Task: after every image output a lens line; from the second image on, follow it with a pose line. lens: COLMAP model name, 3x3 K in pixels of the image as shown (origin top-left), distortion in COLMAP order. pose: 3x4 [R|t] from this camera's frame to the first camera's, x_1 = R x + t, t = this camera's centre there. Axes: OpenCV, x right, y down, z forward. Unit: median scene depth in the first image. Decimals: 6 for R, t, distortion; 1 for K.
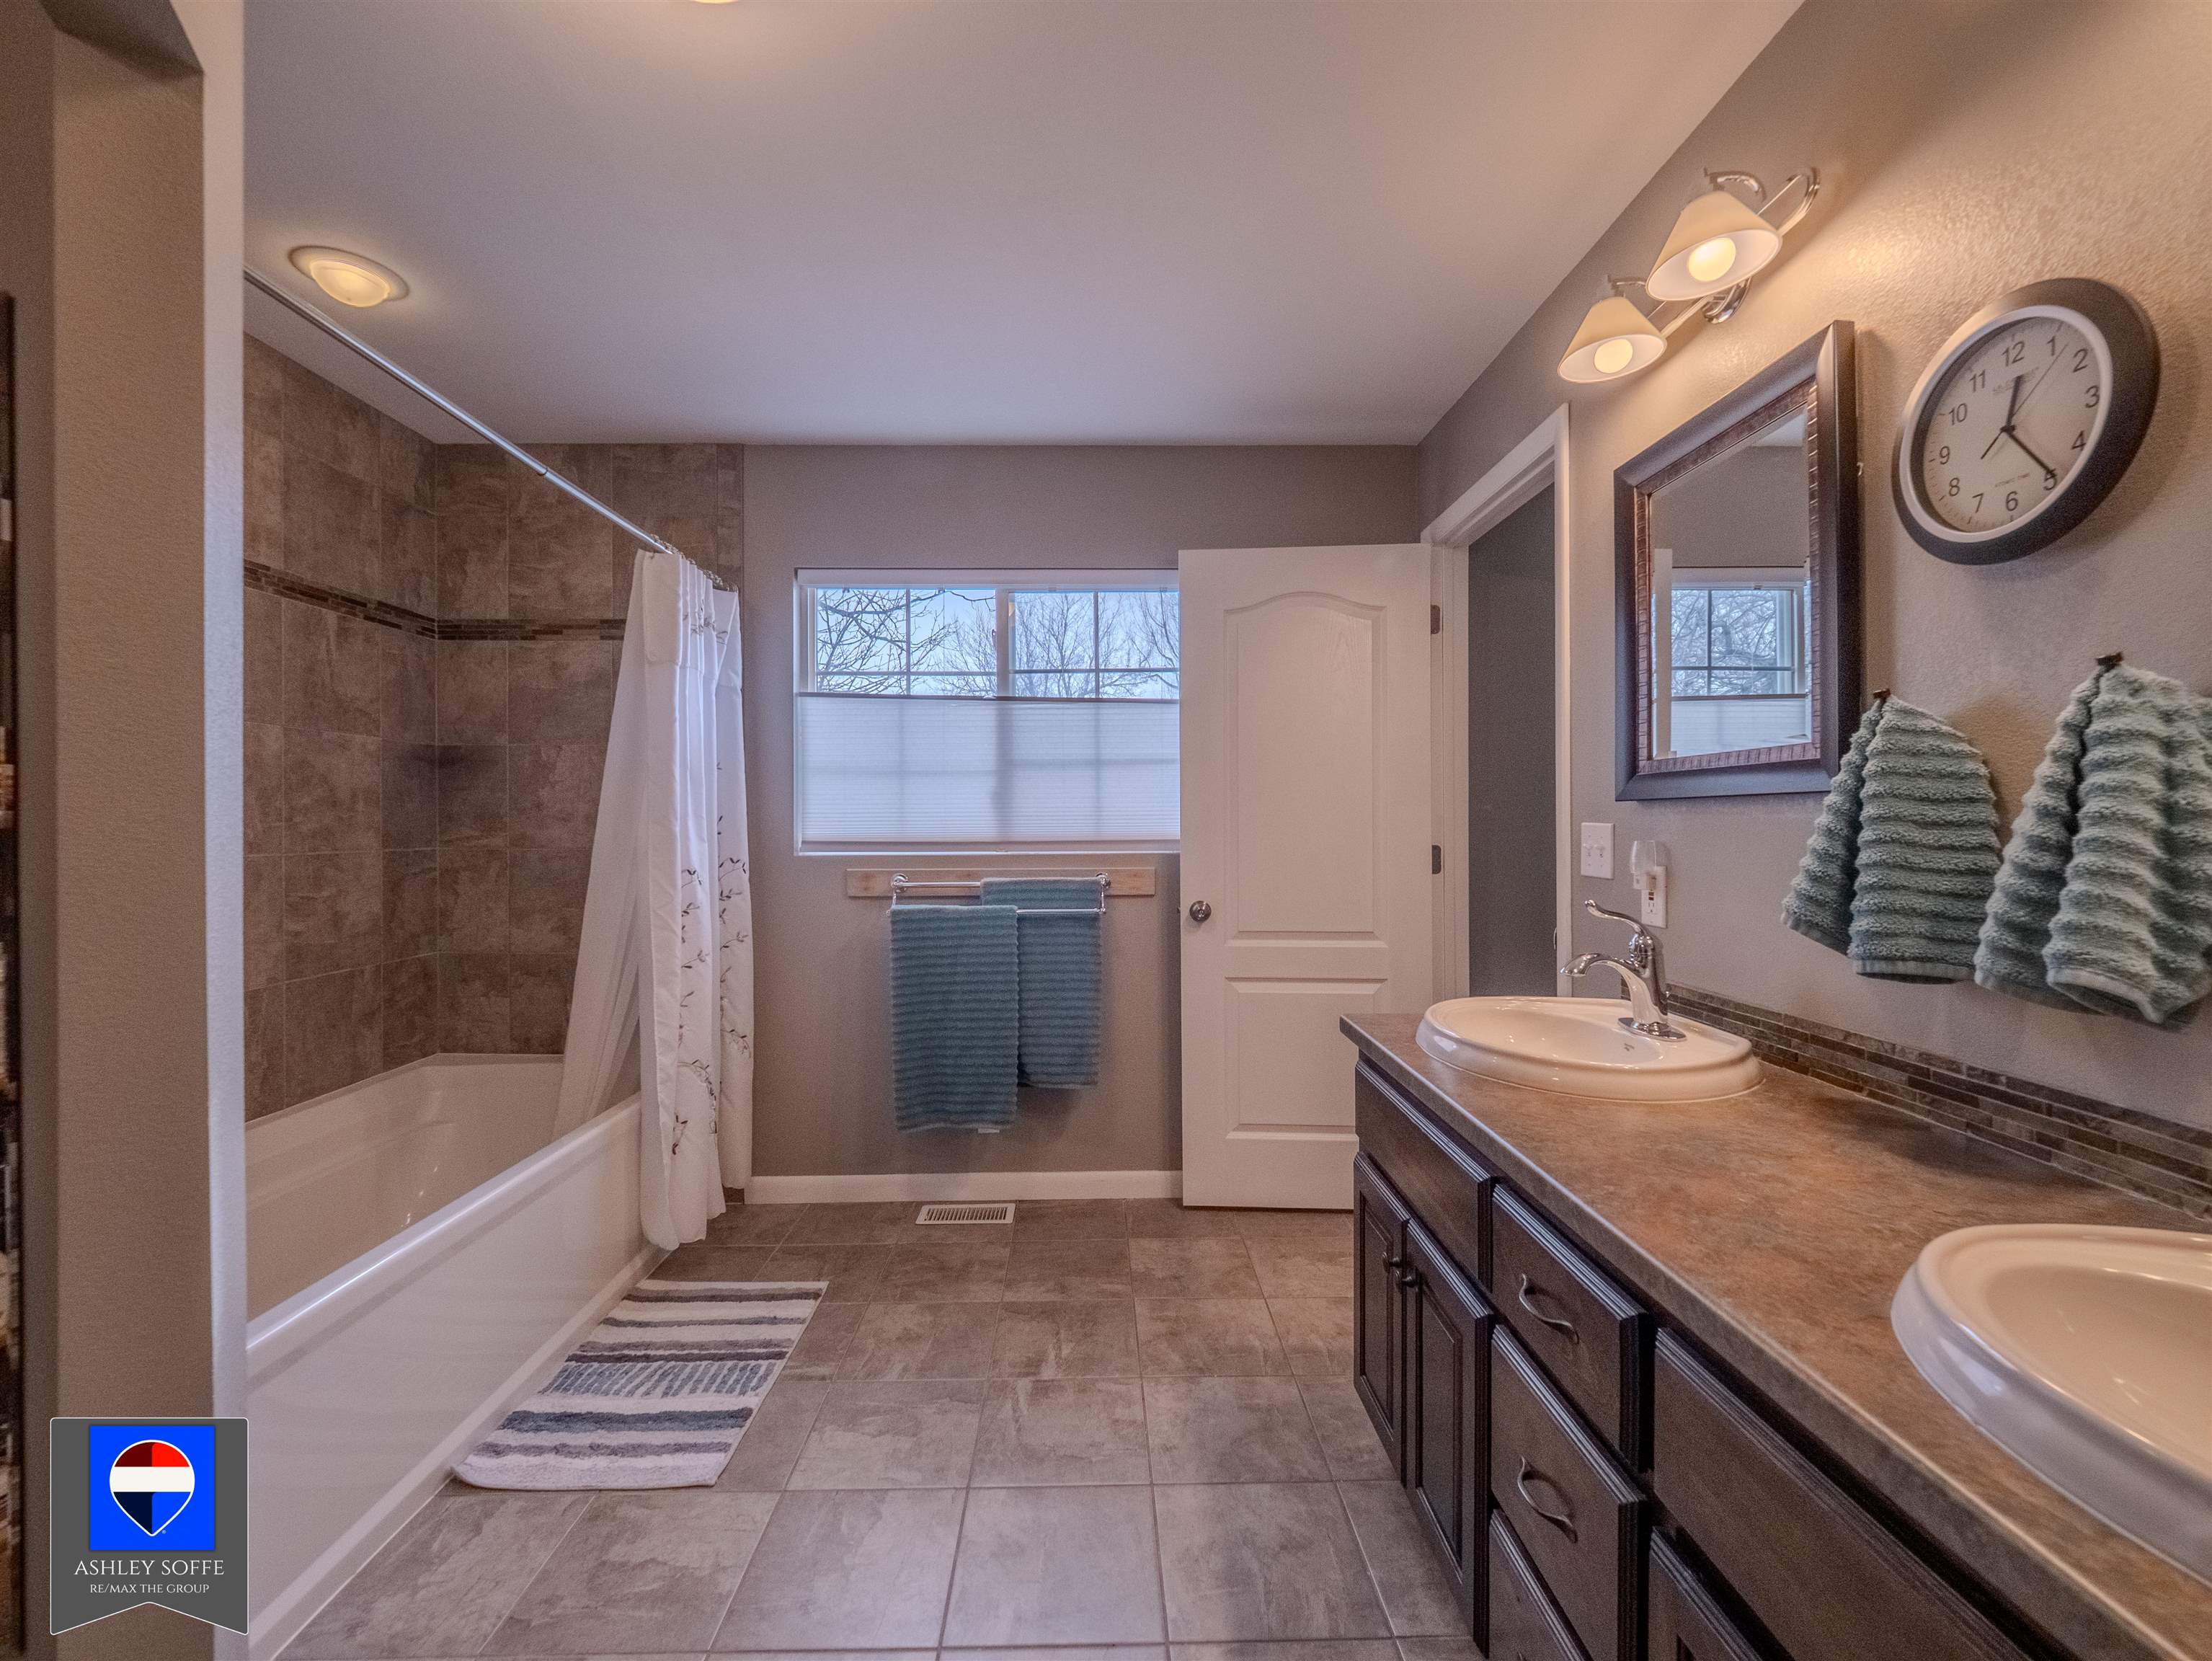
lens RADIAL K [[958.6, 0, 1099.4], [0, 958.6, 813.6], [0, 0, 1]] dist [-0.000023, -0.010012]
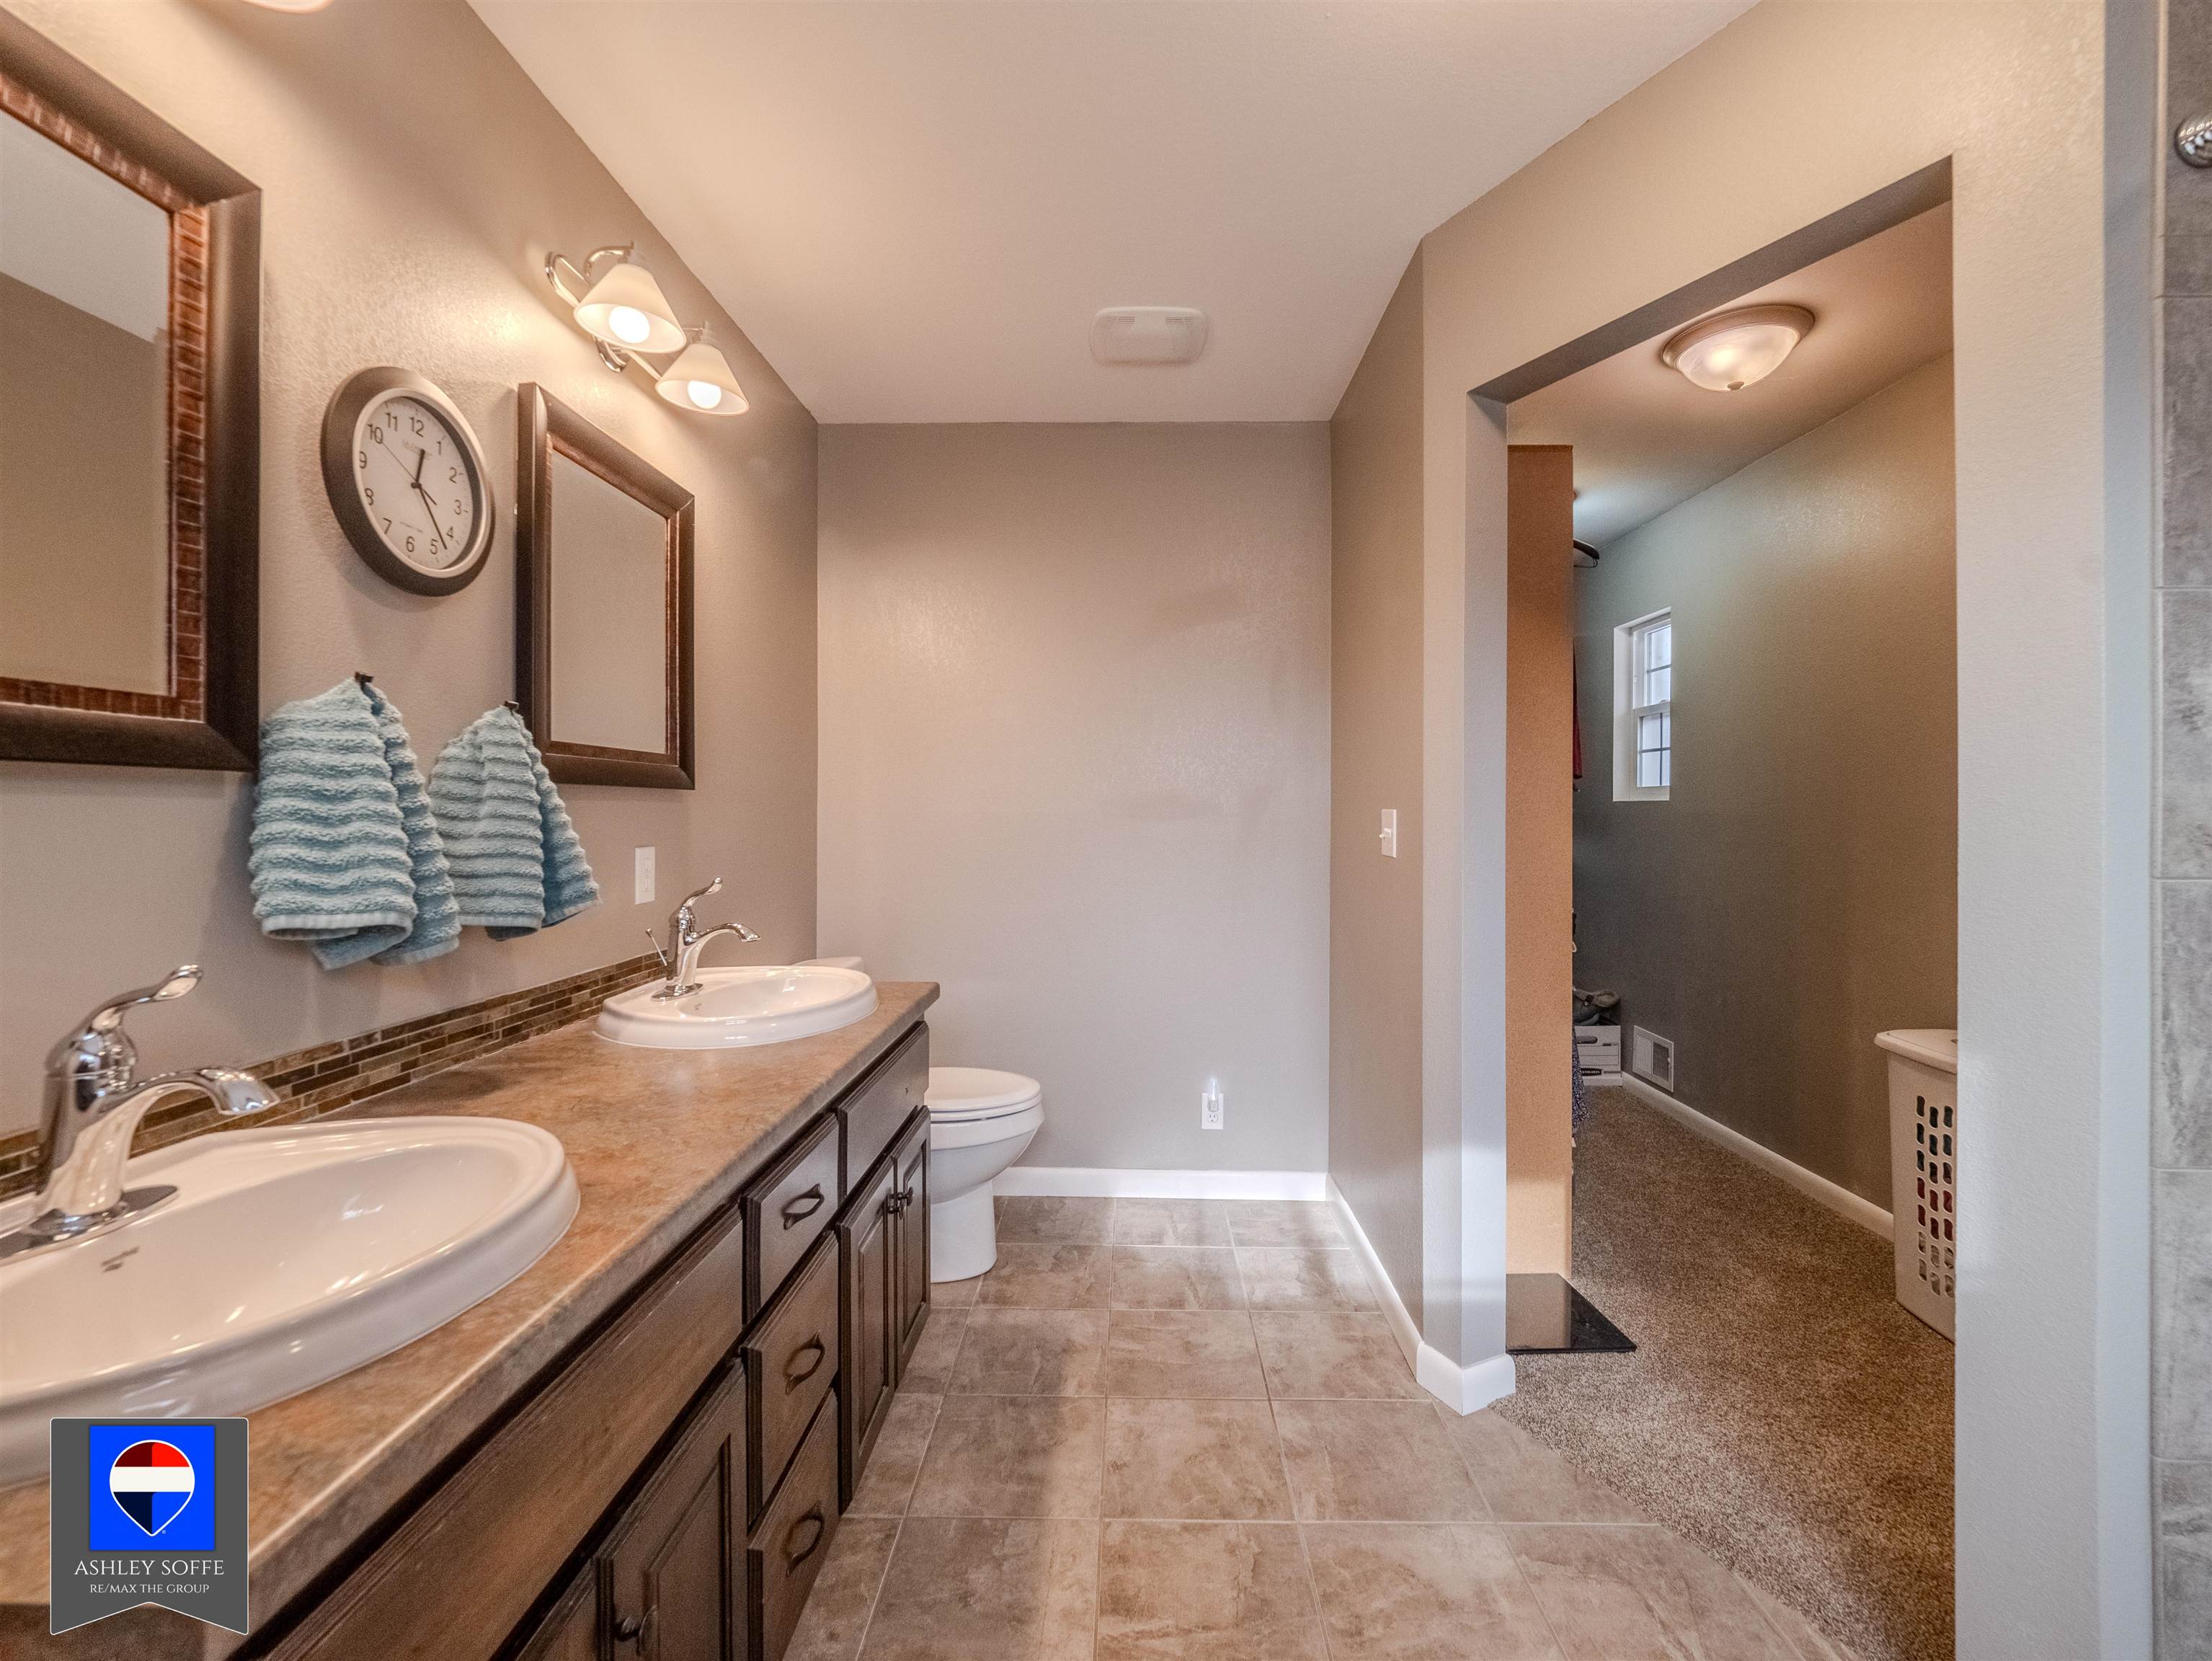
lens RADIAL K [[958.6, 0, 1099.4], [0, 958.6, 813.6], [0, 0, 1]] dist [-0.000023, -0.010012]
pose [[-0.999466, 0.006135, 0.032107, 0.064486], [0.005697, 0.999890, -0.013721, 0.037753], [-0.032188, -0.013530, -0.999390, 1.943219]]
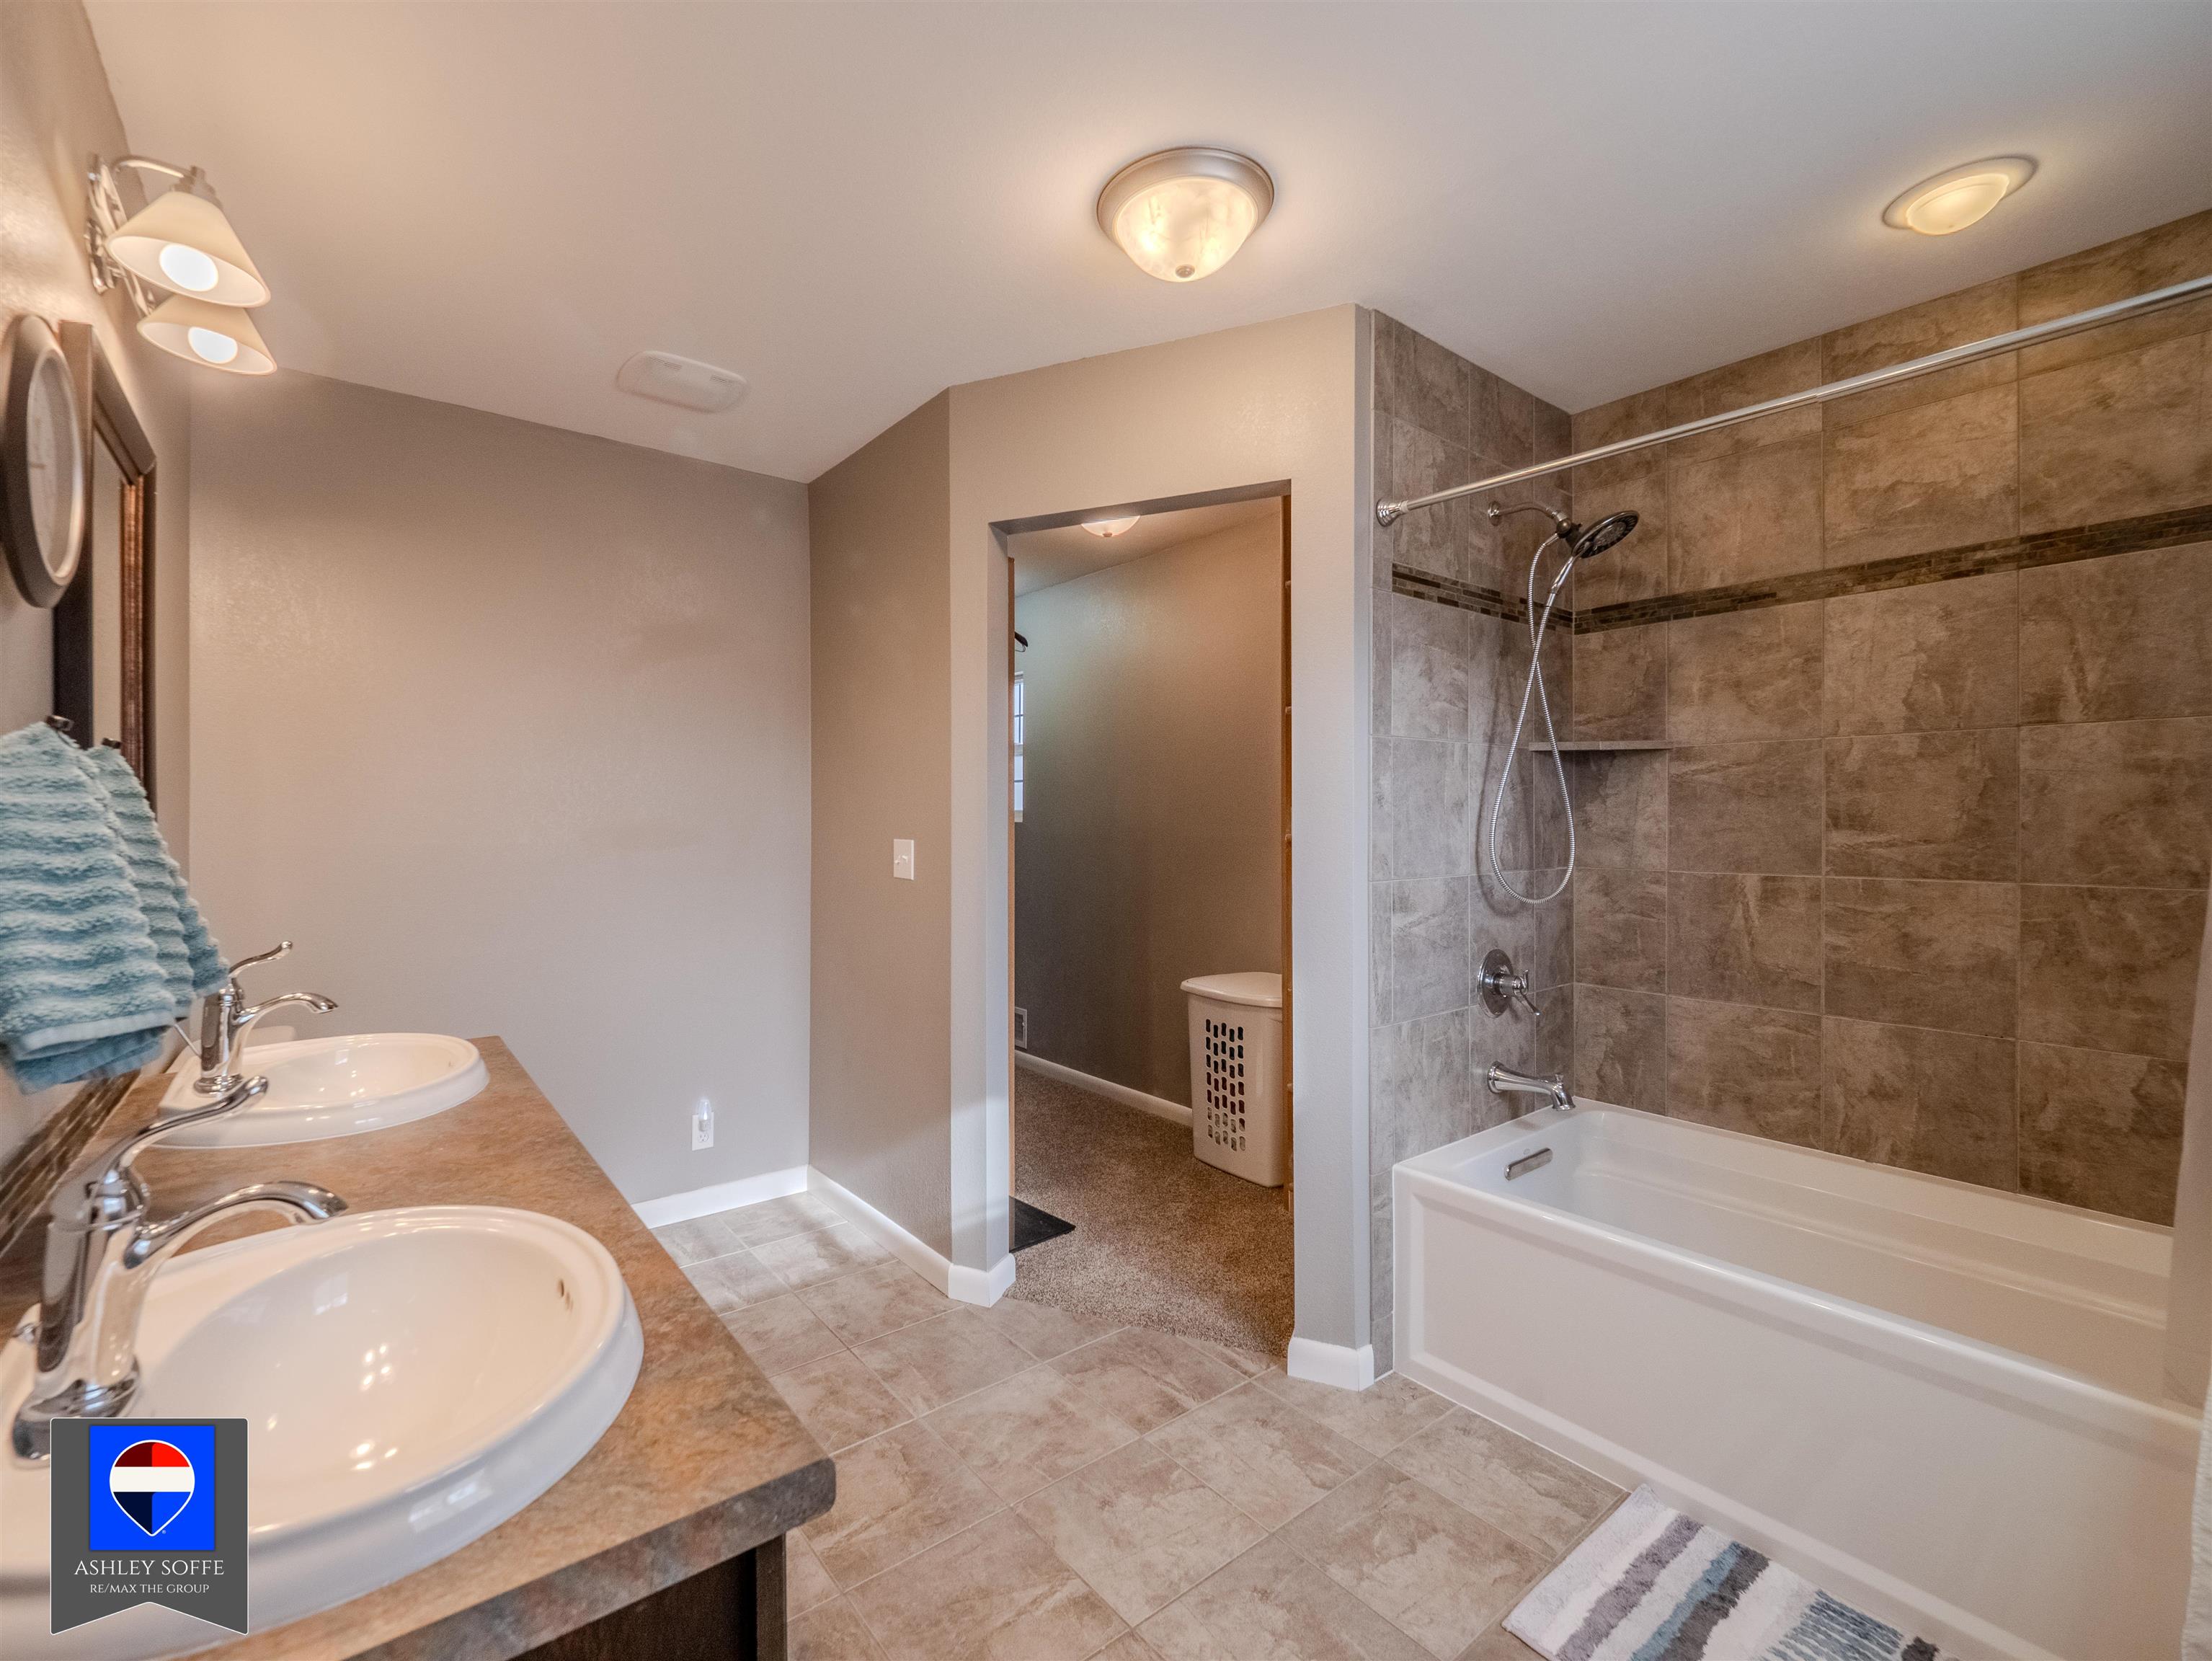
lens RADIAL K [[958.6, 0, 1099.4], [0, 958.6, 813.6], [0, 0, 1]] dist [-0.000023, -0.010012]
pose [[-0.781807, 0.002689, -0.623515, 0.564736], [0.014042, 0.999813, -0.013295, -0.013268], [0.623363, -0.019150, -0.781698, 2.096158]]
